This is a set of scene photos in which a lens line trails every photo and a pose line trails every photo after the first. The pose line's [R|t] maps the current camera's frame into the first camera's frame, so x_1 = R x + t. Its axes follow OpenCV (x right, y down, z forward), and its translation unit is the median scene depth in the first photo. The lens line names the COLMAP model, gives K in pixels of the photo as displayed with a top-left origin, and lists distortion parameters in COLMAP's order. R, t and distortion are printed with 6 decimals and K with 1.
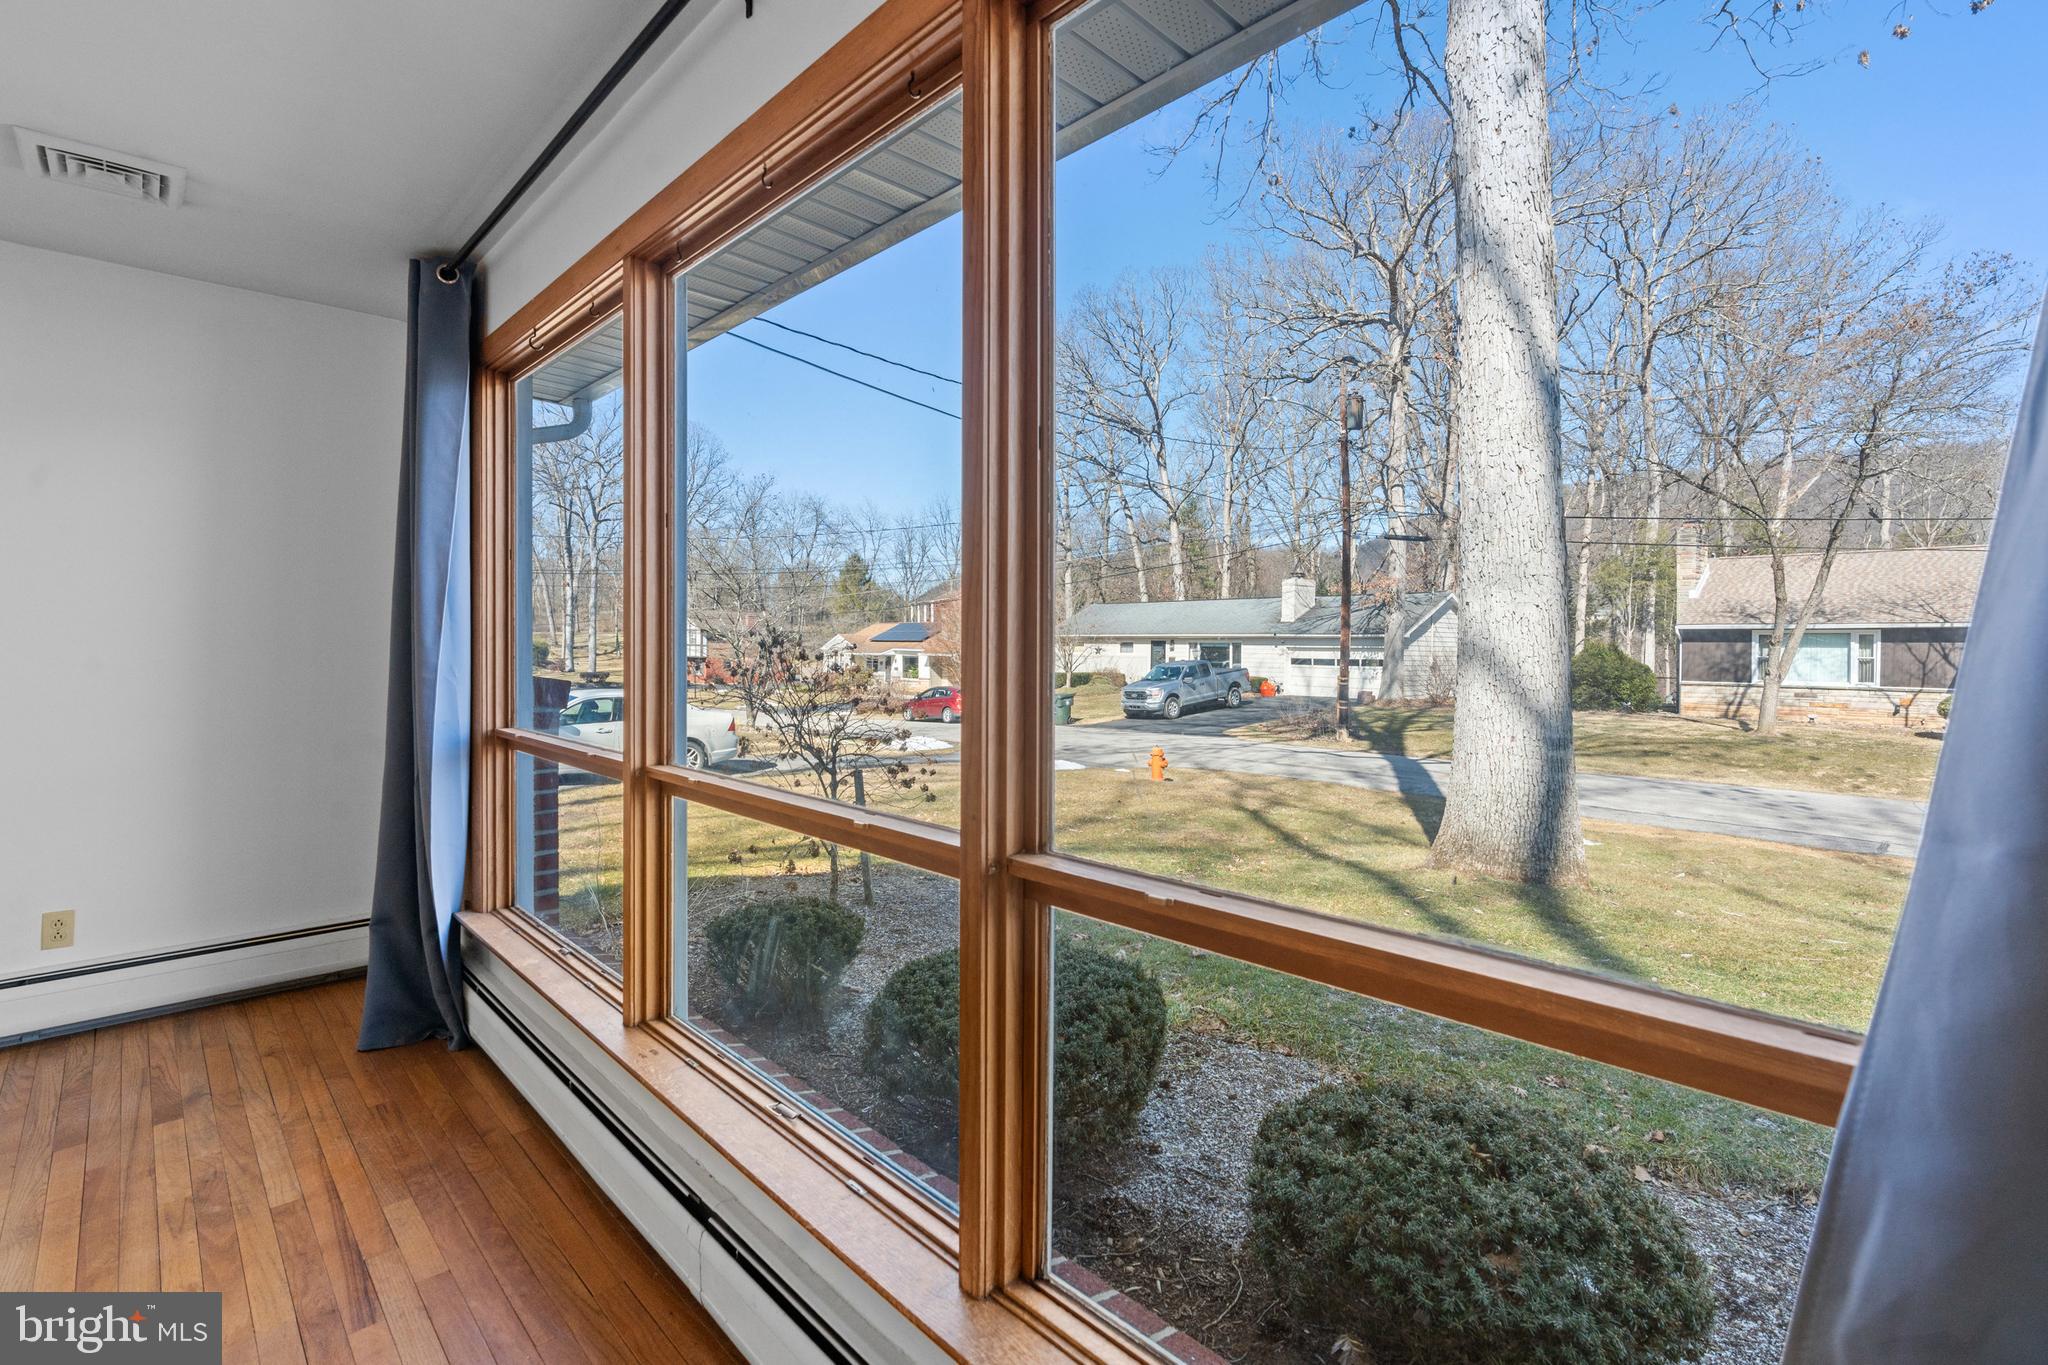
lens RADIAL K [[923.8, 0, 1026.8], [0, 923.8, 647.1], [0, 0, 1]] dist [-0.007797, 0.000452]
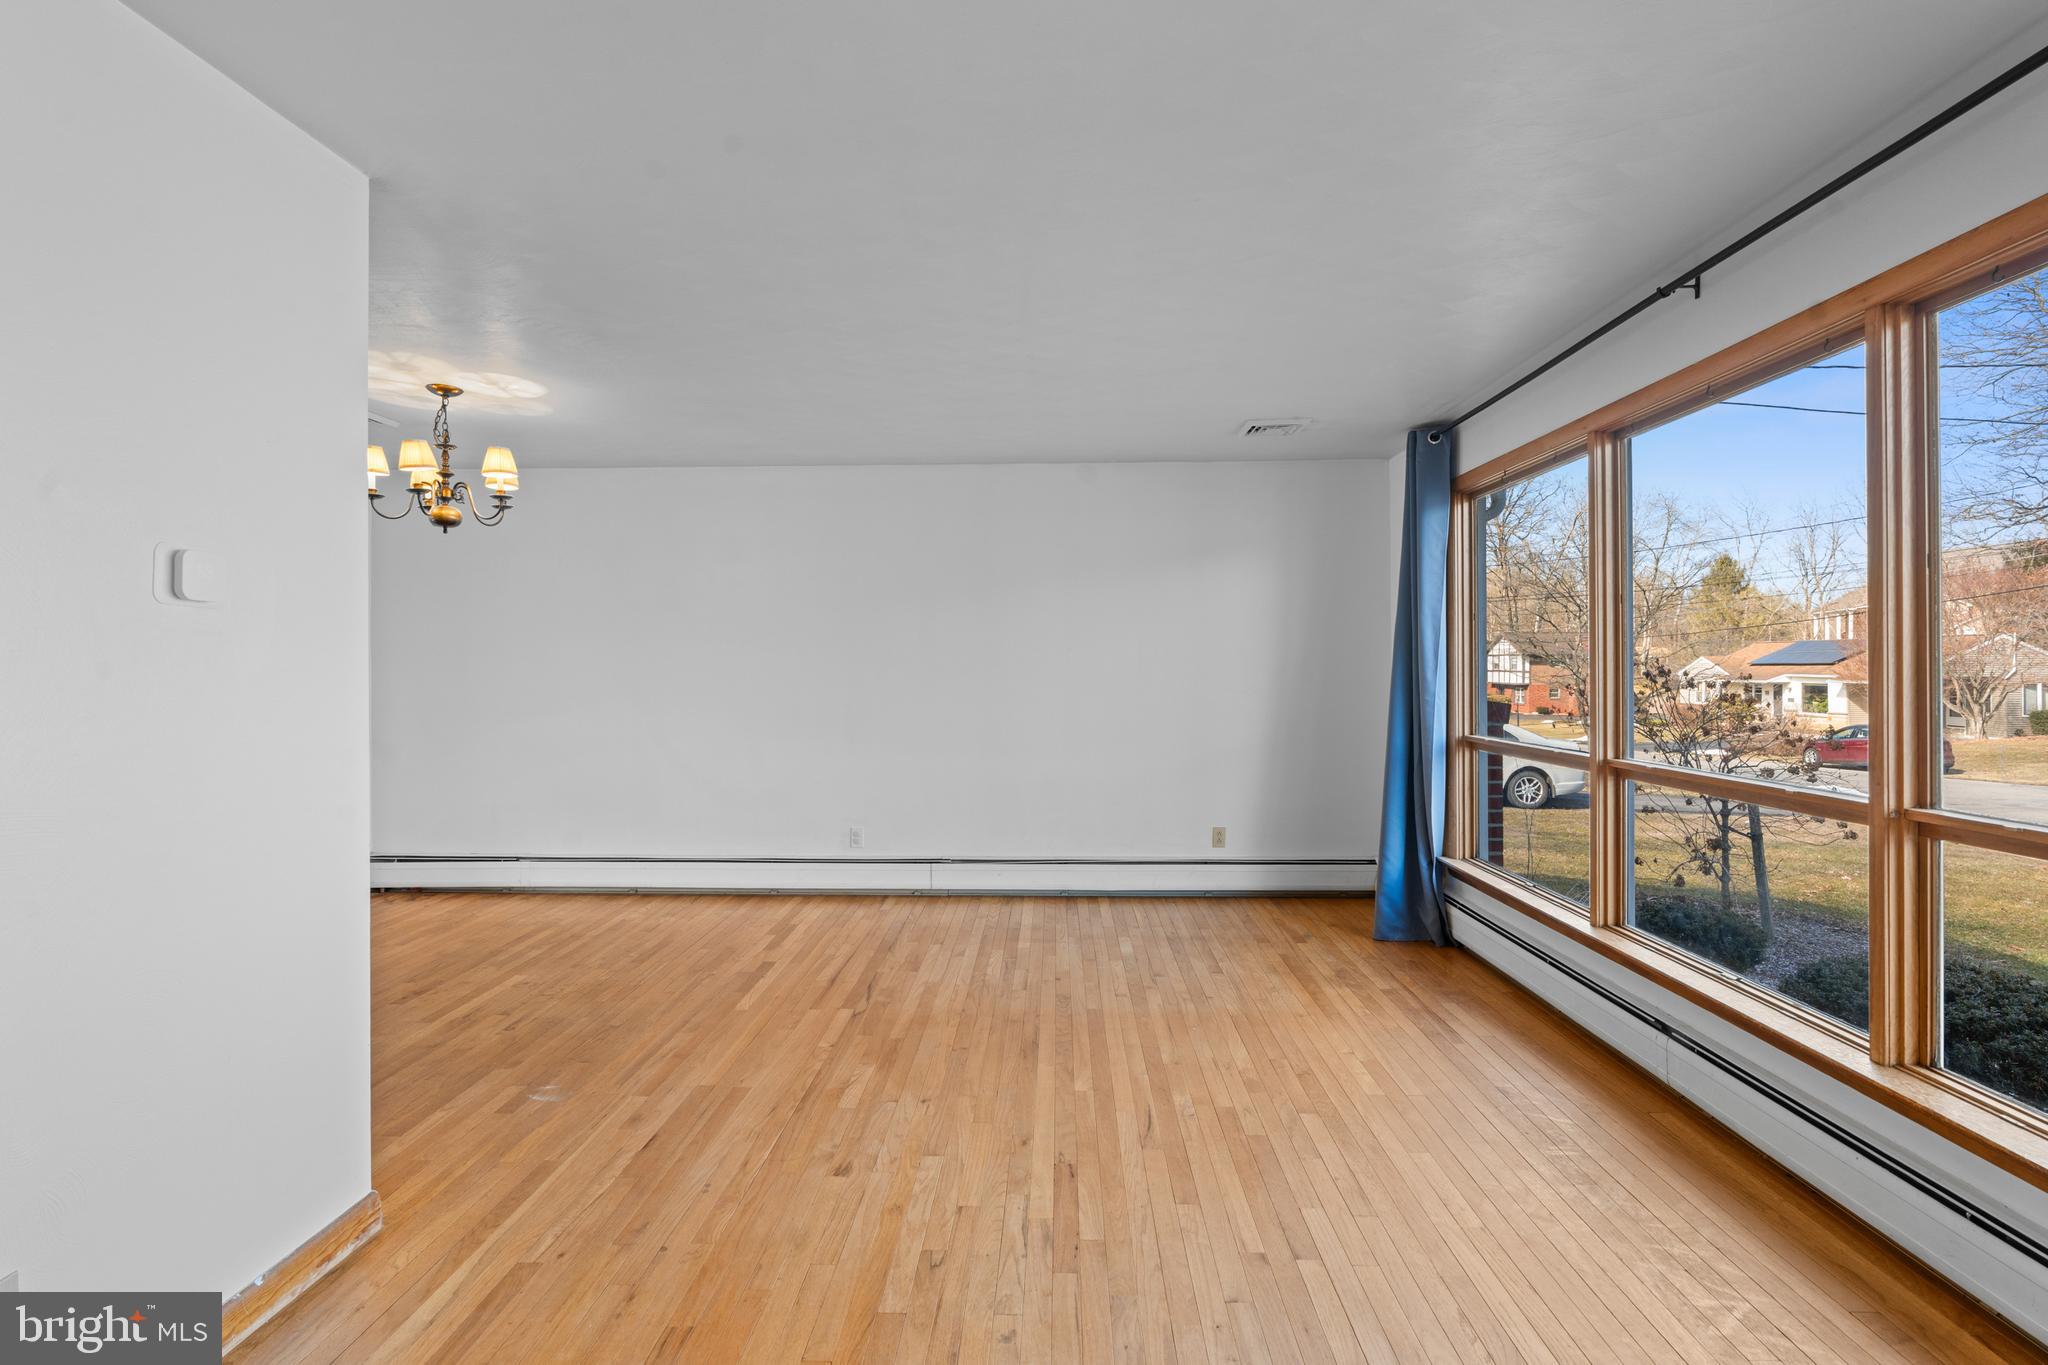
lens RADIAL K [[971.8, 0, 1026.6], [0, 971.8, 672.2], [0, 0, 1]] dist [-0.004376, 0.000964]
pose [[0.691593, -0.006980, -0.722253, 0.067661], [0.006184, 0.999974, -0.003742, -0.012863], [0.722261, -0.001879, 0.691618, -0.630025]]
